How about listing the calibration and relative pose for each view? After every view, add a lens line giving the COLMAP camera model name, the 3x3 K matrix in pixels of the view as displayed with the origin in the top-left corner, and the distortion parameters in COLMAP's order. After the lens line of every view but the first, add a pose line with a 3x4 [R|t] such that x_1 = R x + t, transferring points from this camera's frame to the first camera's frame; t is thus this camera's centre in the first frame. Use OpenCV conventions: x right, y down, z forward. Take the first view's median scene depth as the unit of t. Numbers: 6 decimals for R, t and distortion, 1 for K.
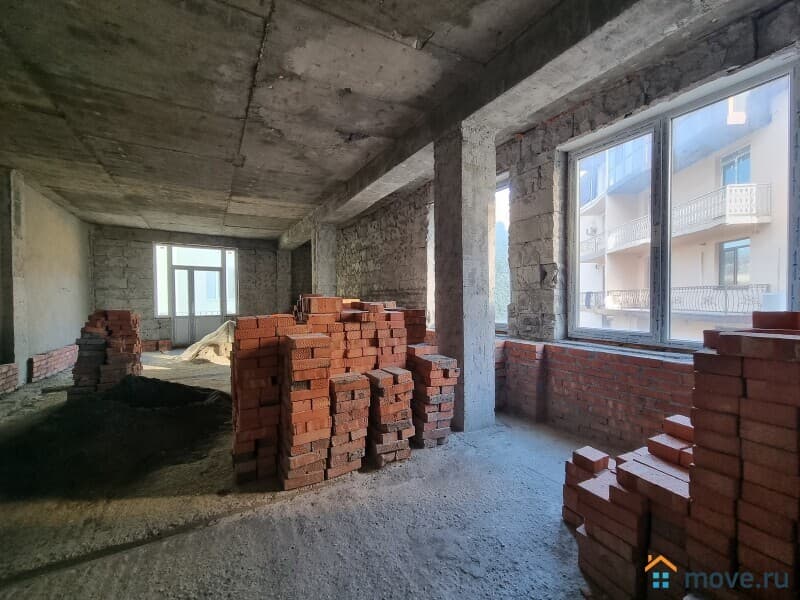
lens RADIAL K [[334.2, 0, 398.1], [0, 334.2, 305.3], [0, 0, 1]] dist [-0.000474, -0.000052]
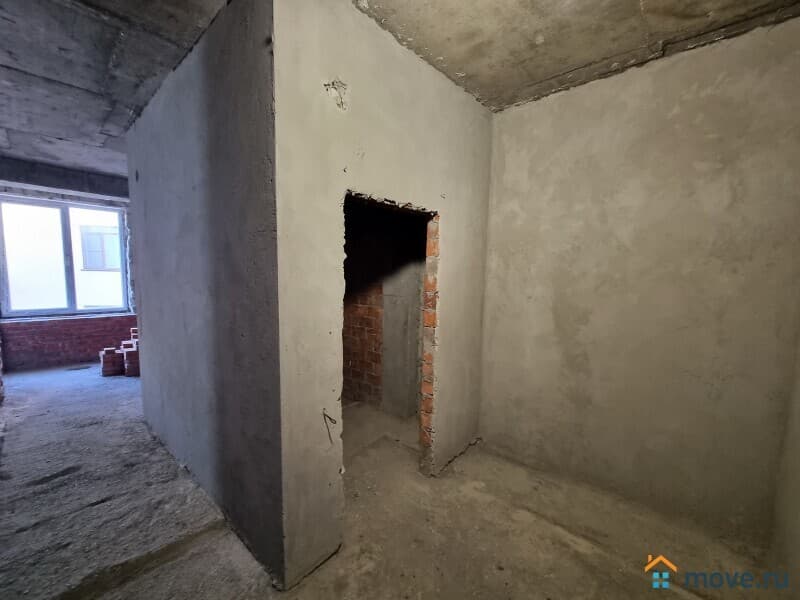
lens RADIAL K [[327.7, 0, 398.1], [0, 327.7, 305.6], [0, 0, 1]] dist [-0.000656, -0.000088]
pose [[-0.322645, -0.092231, 0.942016, -0.852482], [-0.003630, 0.995354, 0.096210, -0.062224], [-0.946513, 0.027623, -0.321481, -0.137207]]
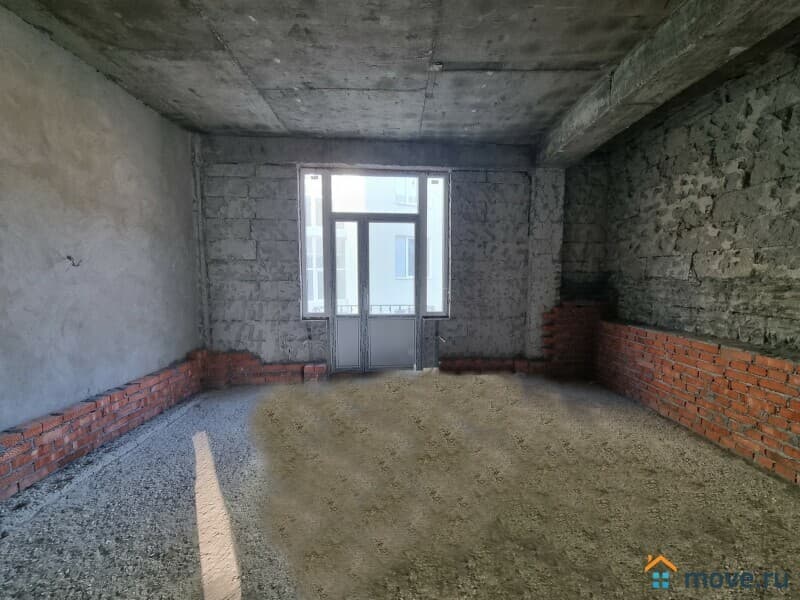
lens RADIAL K [[338.8, 0, 399.5], [0, 338.8, 306.9], [0, 0, 1]] dist [-0.001073, -0.000202]
pose [[0.869886, 0.050508, -0.490661, -0.492601], [-0.013963, 0.996866, 0.077861, -0.031168], [0.493056, -0.060879, 0.867865, 0.893812]]
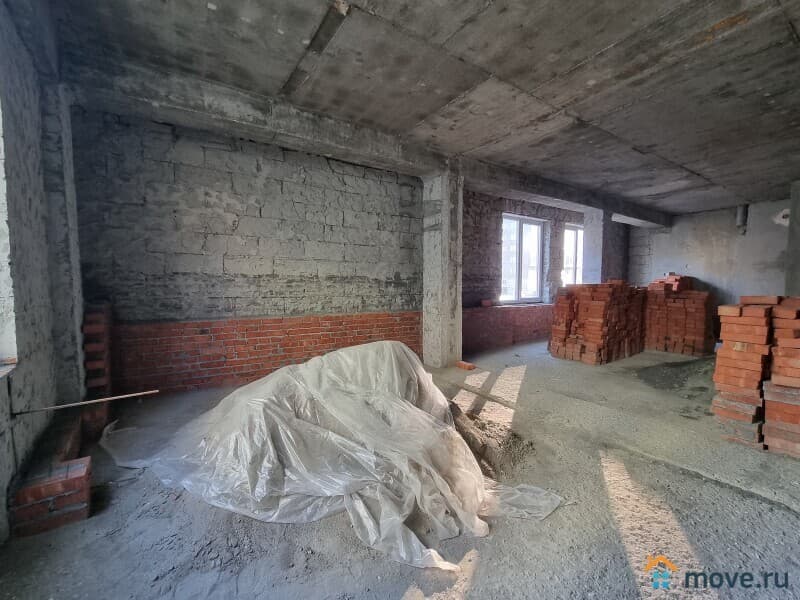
lens RADIAL K [[338.8, 0, 399.5], [0, 338.8, 306.9], [0, 0, 1]] dist [-0.001073, -0.000202]
pose [[-0.051227, -0.056171, 0.997106, -1.079341], [0.014938, 0.998262, 0.057004, -0.009226], [-0.998575, 0.017815, -0.050299, 1.293252]]
